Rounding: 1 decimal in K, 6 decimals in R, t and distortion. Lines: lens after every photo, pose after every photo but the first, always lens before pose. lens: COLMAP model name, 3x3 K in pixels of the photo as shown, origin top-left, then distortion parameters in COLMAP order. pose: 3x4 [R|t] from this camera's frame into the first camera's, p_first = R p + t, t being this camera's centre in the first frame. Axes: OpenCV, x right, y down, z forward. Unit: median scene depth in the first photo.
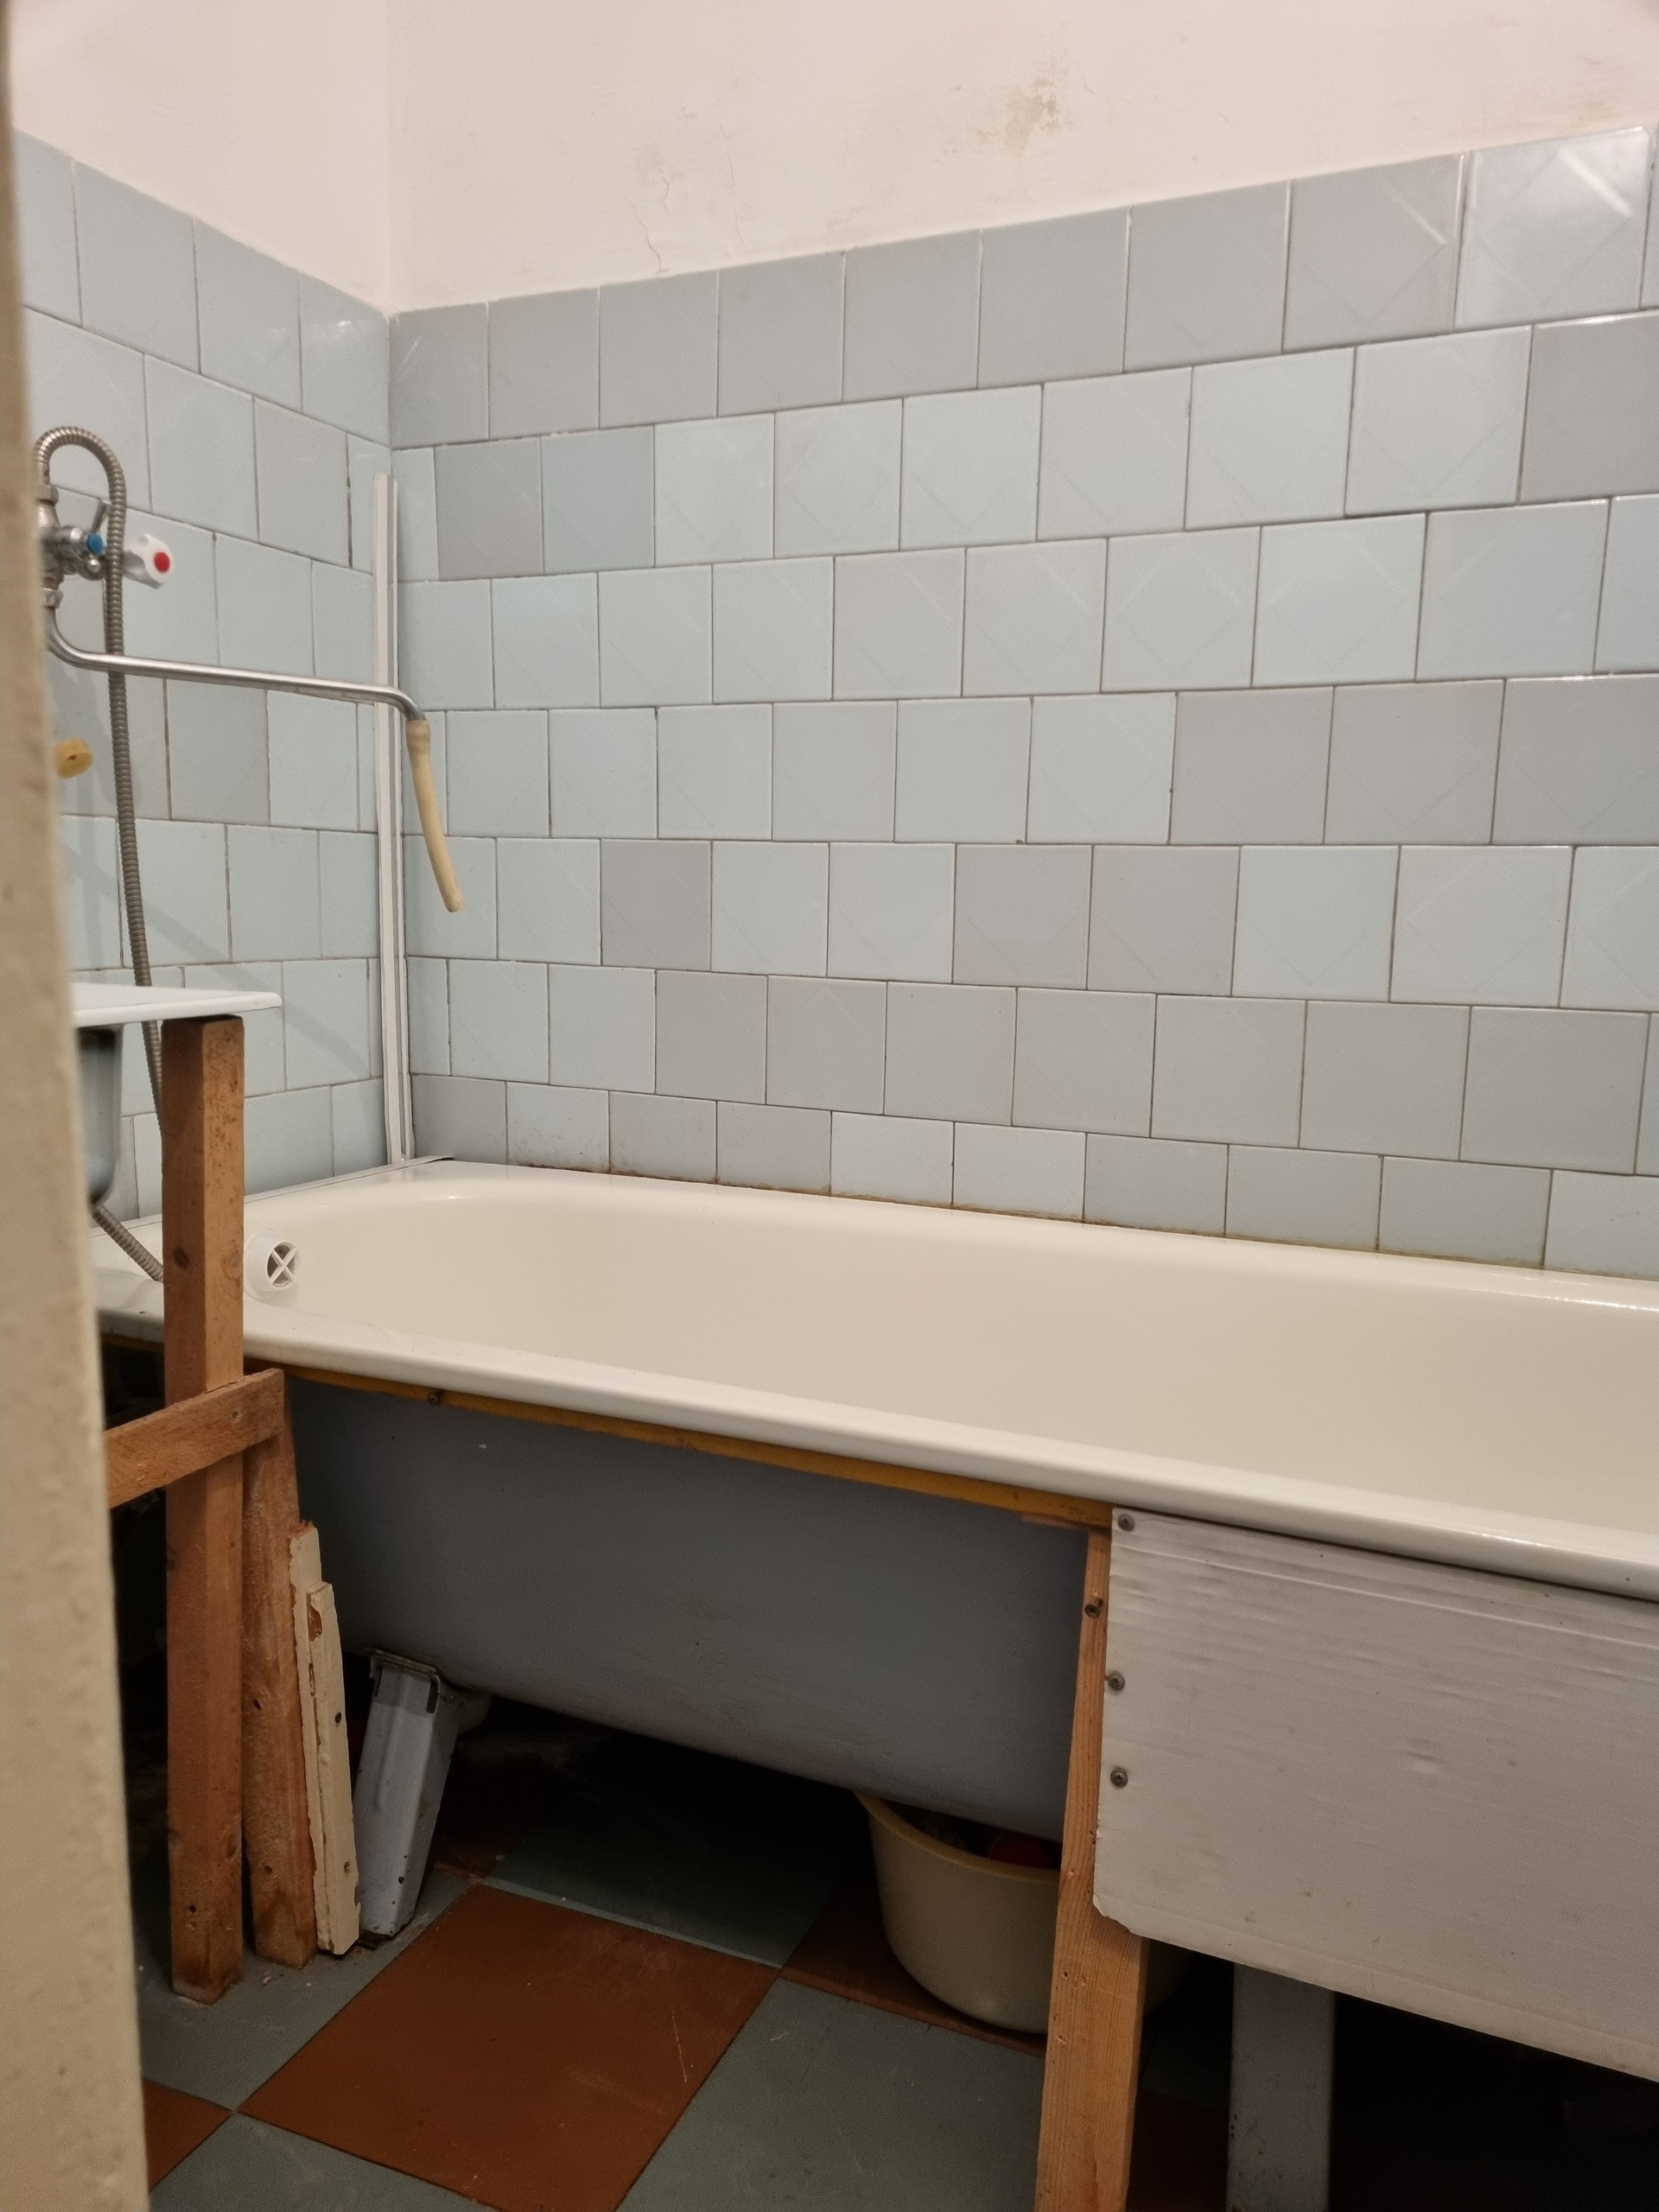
lens RADIAL K [[1661.2, 0, 829.5], [0, 1661.2, 1106.0], [0, 0, 1]] dist [0.065752, -0.052832]
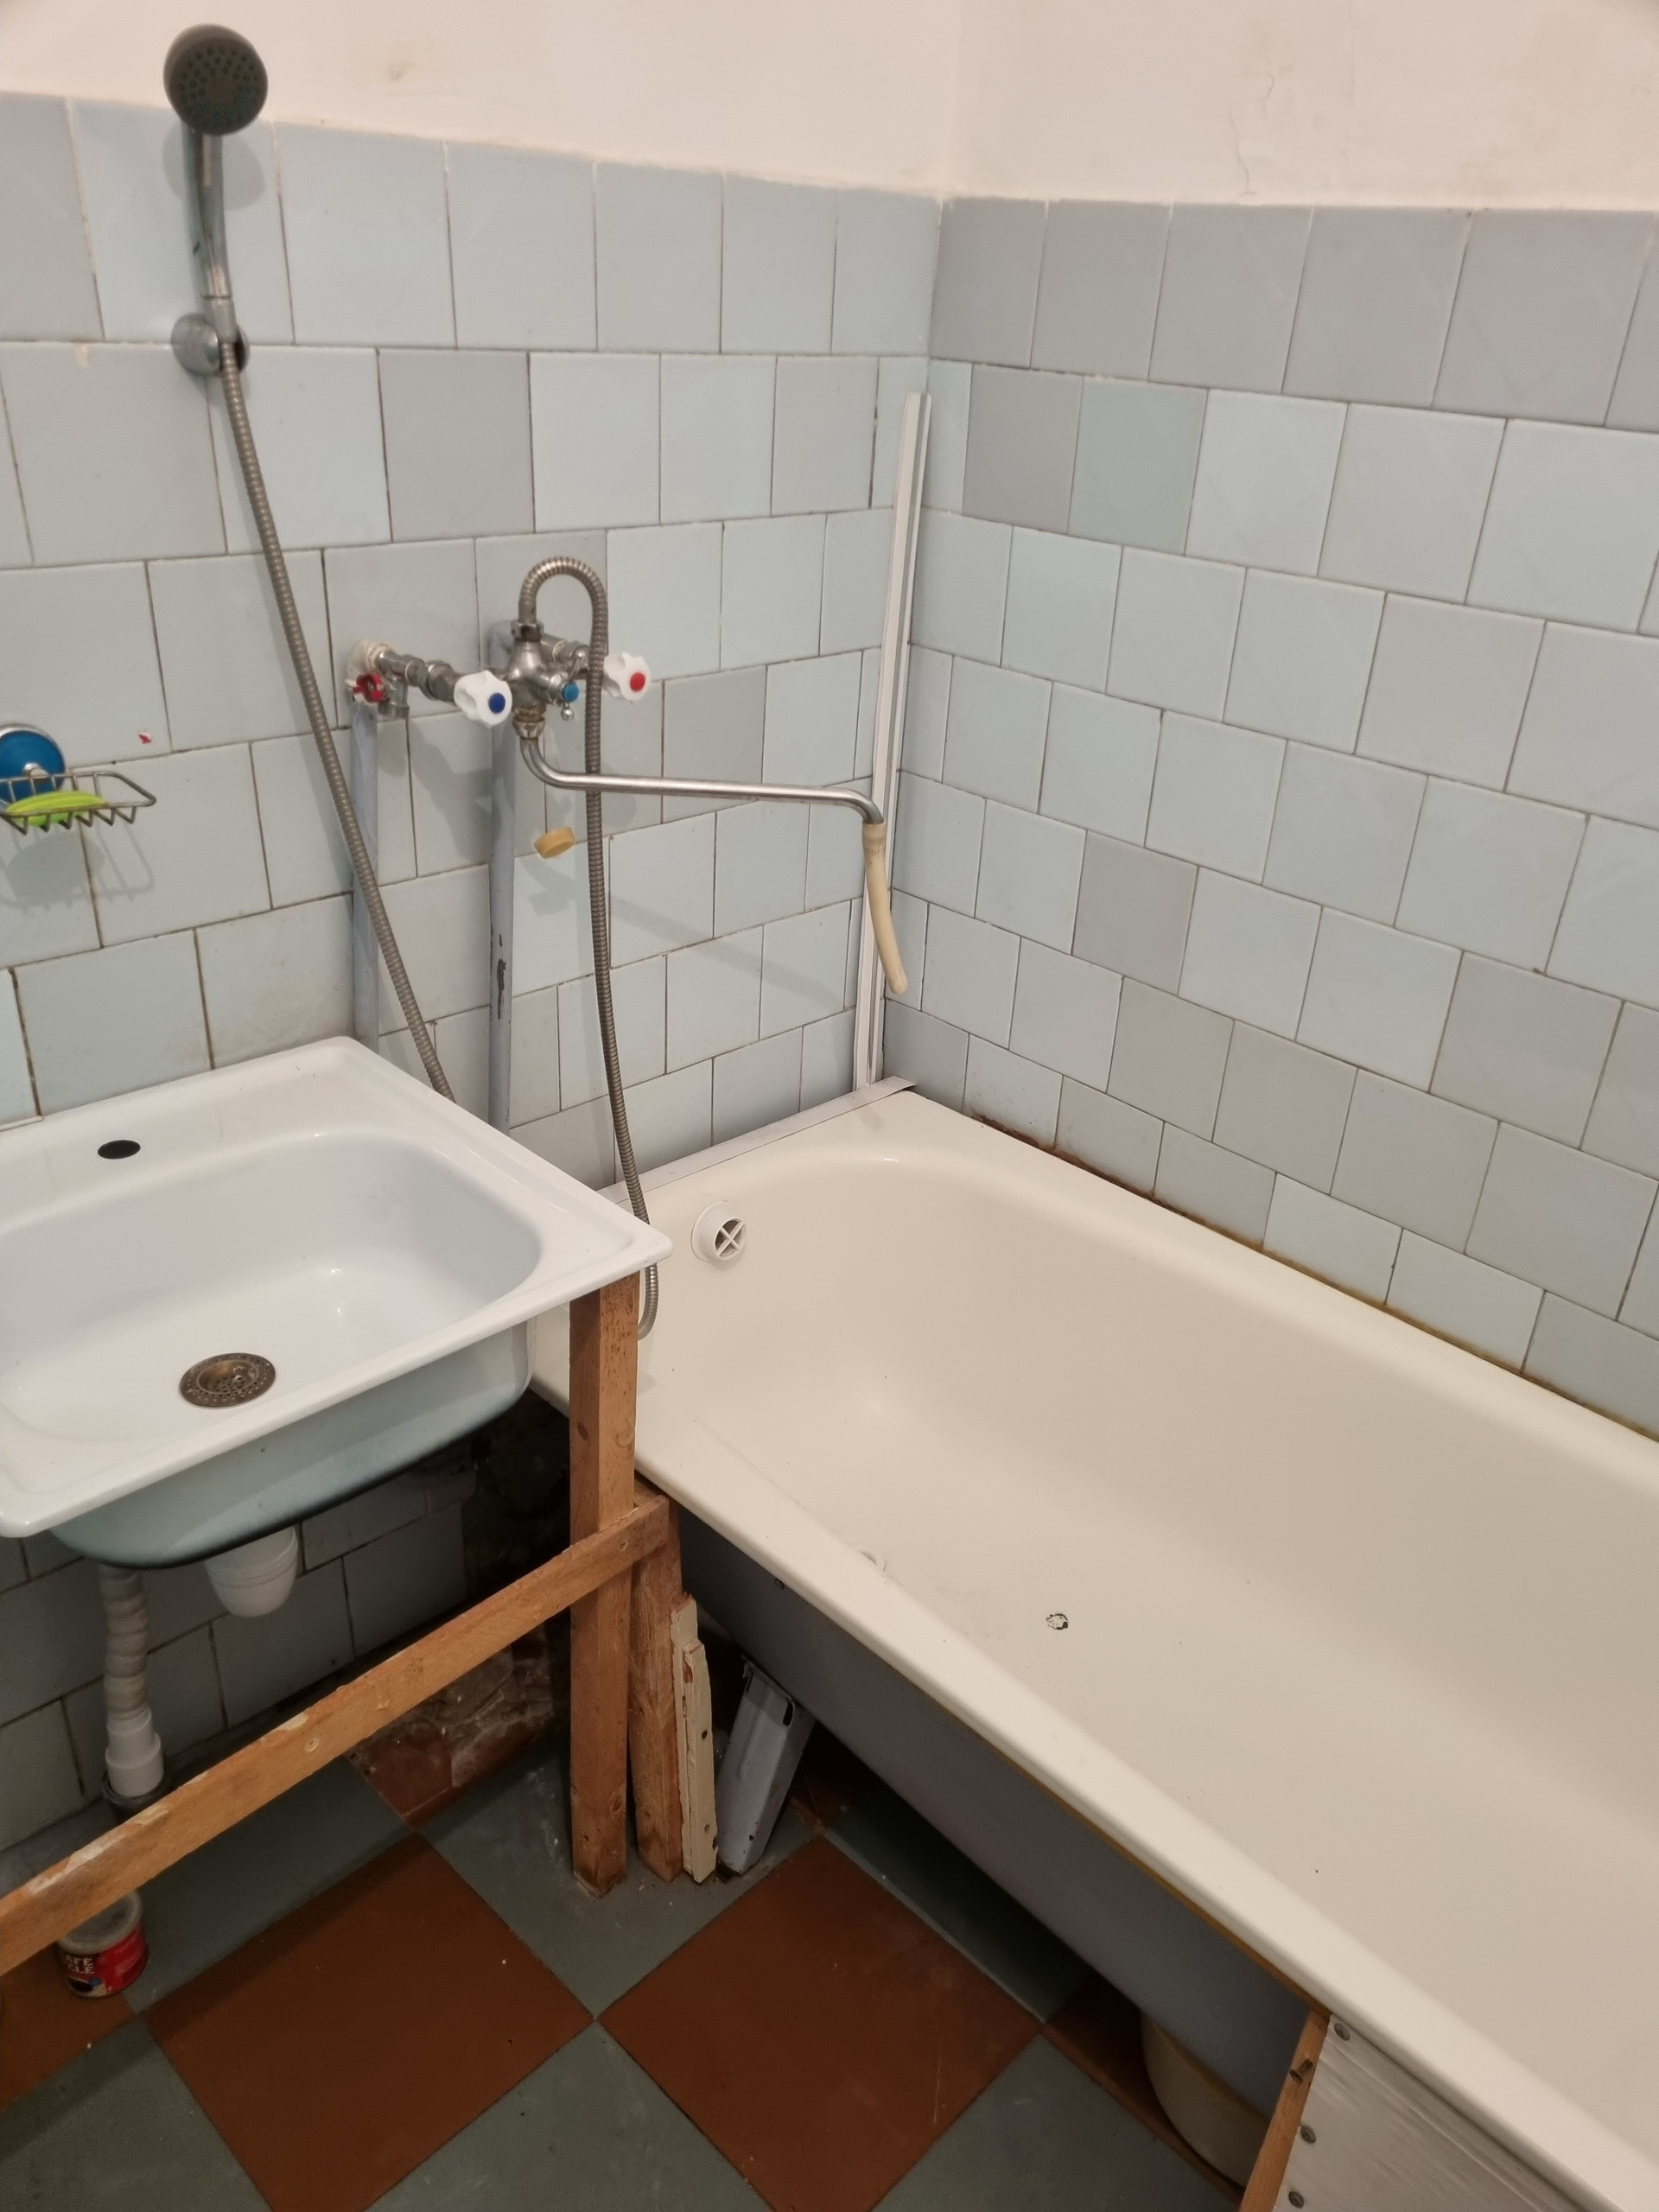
lens RADIAL K [[1661.2, 0, 829.5], [0, 1661.2, 1106.0], [0, 0, 1]] dist [0.065752, -0.052832]
pose [[0.931529, 0.192801, -0.308354, 0.054196], [-0.089188, 0.943121, 0.320262, -0.341077], [0.352562, -0.270832, 0.895740, 0.067176]]
